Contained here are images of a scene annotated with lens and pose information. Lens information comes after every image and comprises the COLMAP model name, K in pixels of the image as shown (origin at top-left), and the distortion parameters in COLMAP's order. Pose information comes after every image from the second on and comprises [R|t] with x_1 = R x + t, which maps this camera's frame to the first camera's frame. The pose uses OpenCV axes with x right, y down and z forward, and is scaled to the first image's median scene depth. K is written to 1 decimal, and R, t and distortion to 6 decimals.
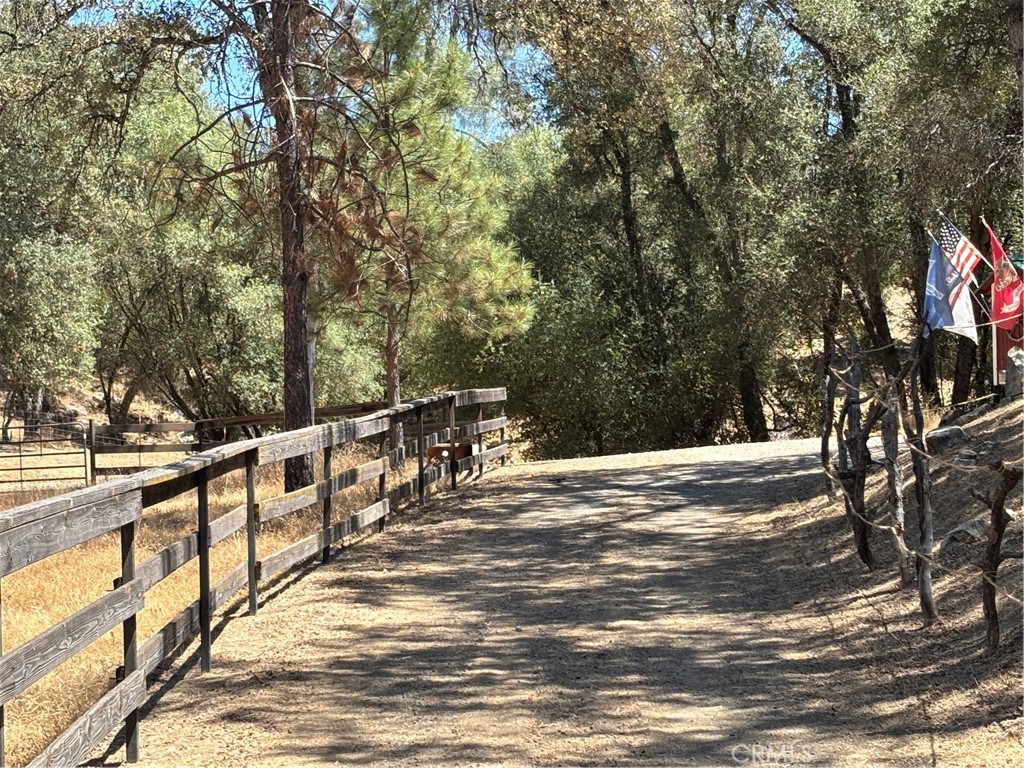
lens RADIAL K [[2352.9, 0, 512.0], [0, 2352.9, 383.9], [0, 0, 1]] dist [0.042371, 0.000000]
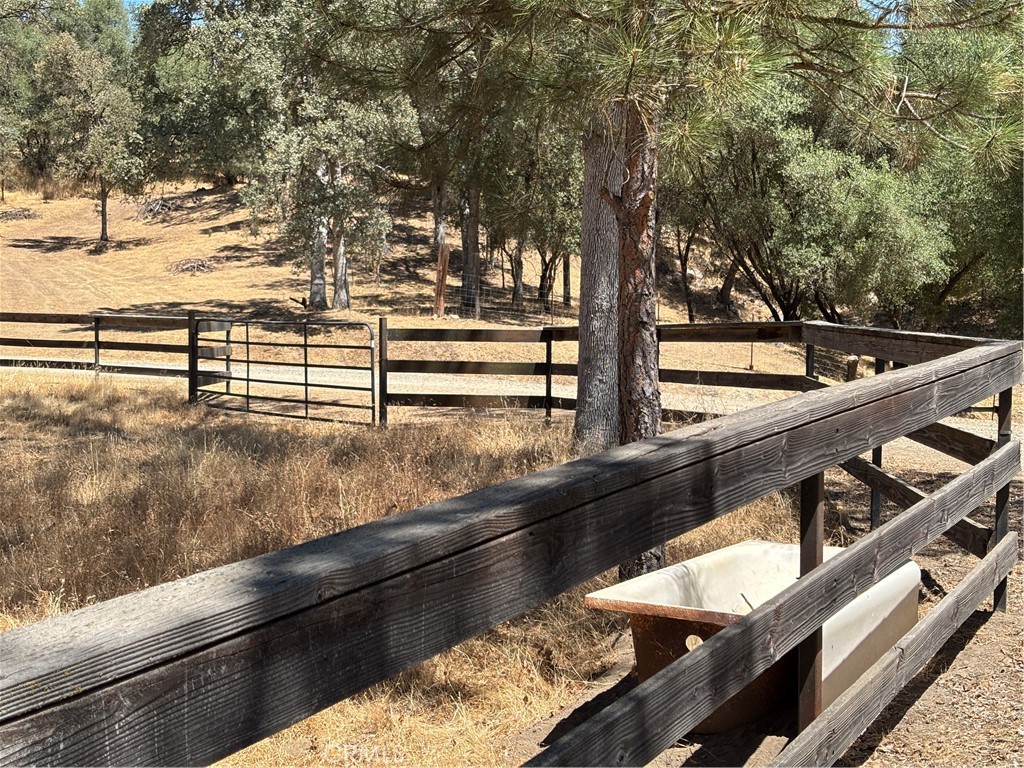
lens RADIAL K [[1560.8, 0, 511.4], [0, 1560.8, 384.2], [0, 0, 1]] dist [0.056383, 0.000000]
pose [[0.932083, 0.059080, -0.357394, 0.004667], [-0.027362, 0.995274, 0.093168, -0.004759], [0.361209, -0.077061, 0.929295, 0.388203]]
